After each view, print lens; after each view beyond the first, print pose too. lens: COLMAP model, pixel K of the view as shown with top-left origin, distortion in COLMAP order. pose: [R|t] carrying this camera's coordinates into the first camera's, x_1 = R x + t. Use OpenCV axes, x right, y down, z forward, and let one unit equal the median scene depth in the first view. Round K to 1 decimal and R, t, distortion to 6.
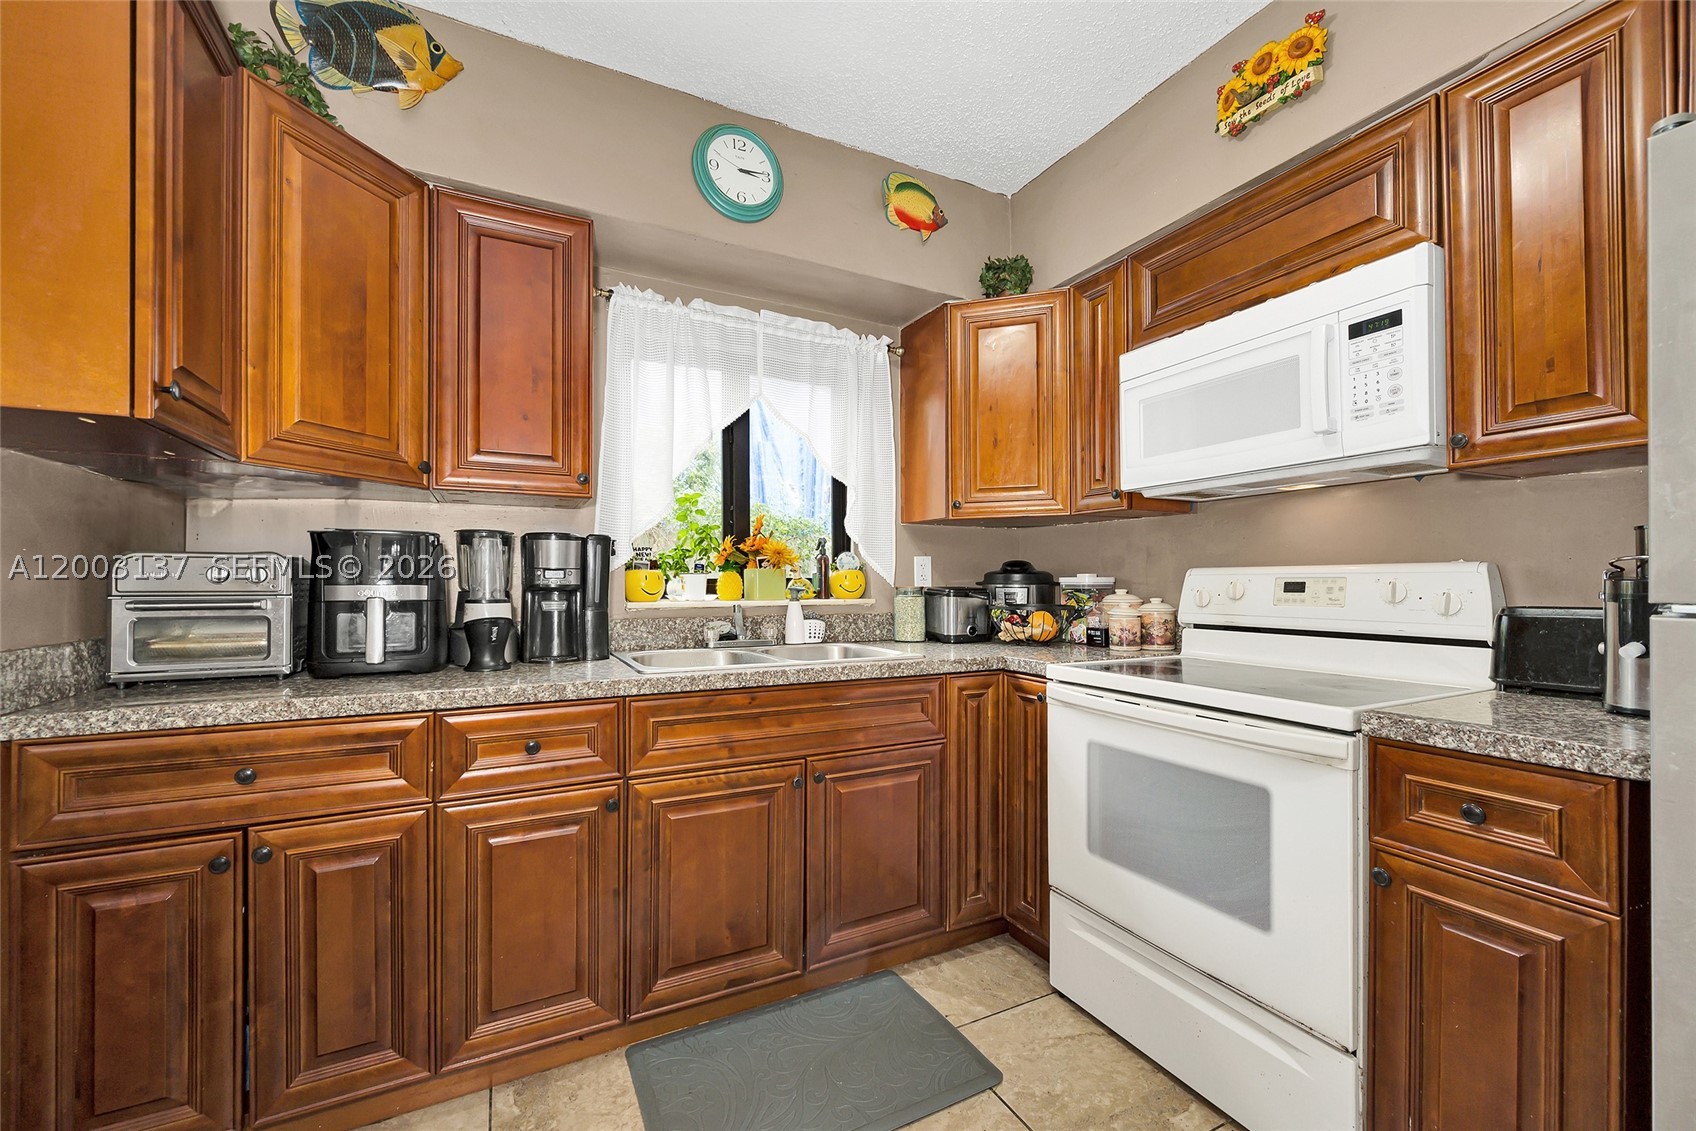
lens RADIAL K [[683.2, 0, 846.6], [0, 683.2, 580.3], [0, 0, 1]] dist [-0.002030, 0.000279]
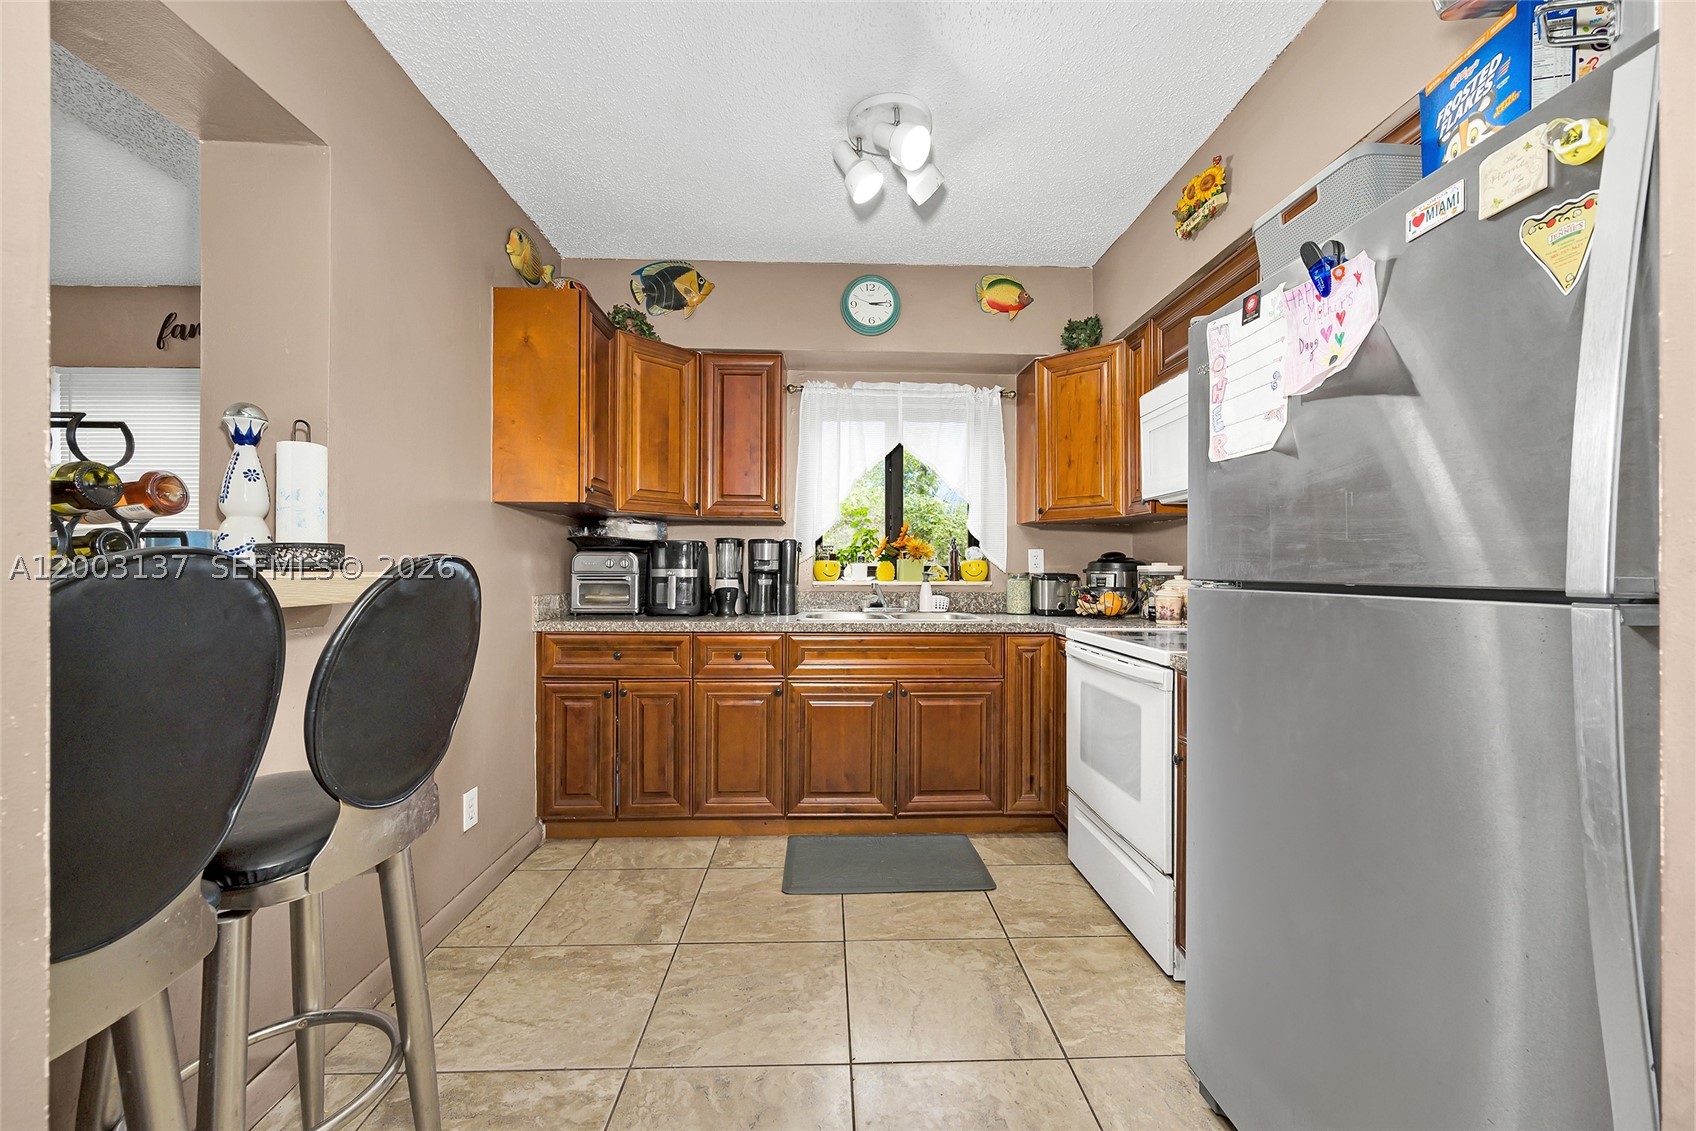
lens RADIAL K [[664.6, 0, 845.9], [0, 664.6, 568.9], [0, 0, 1]] dist [0.000395, -0.000347]
pose [[0.909409, 0.003814, -0.415886, 0.435368], [-0.003231, 0.999993, 0.002106, 0.000888], [0.415891, -0.000571, 0.909414, -0.411356]]
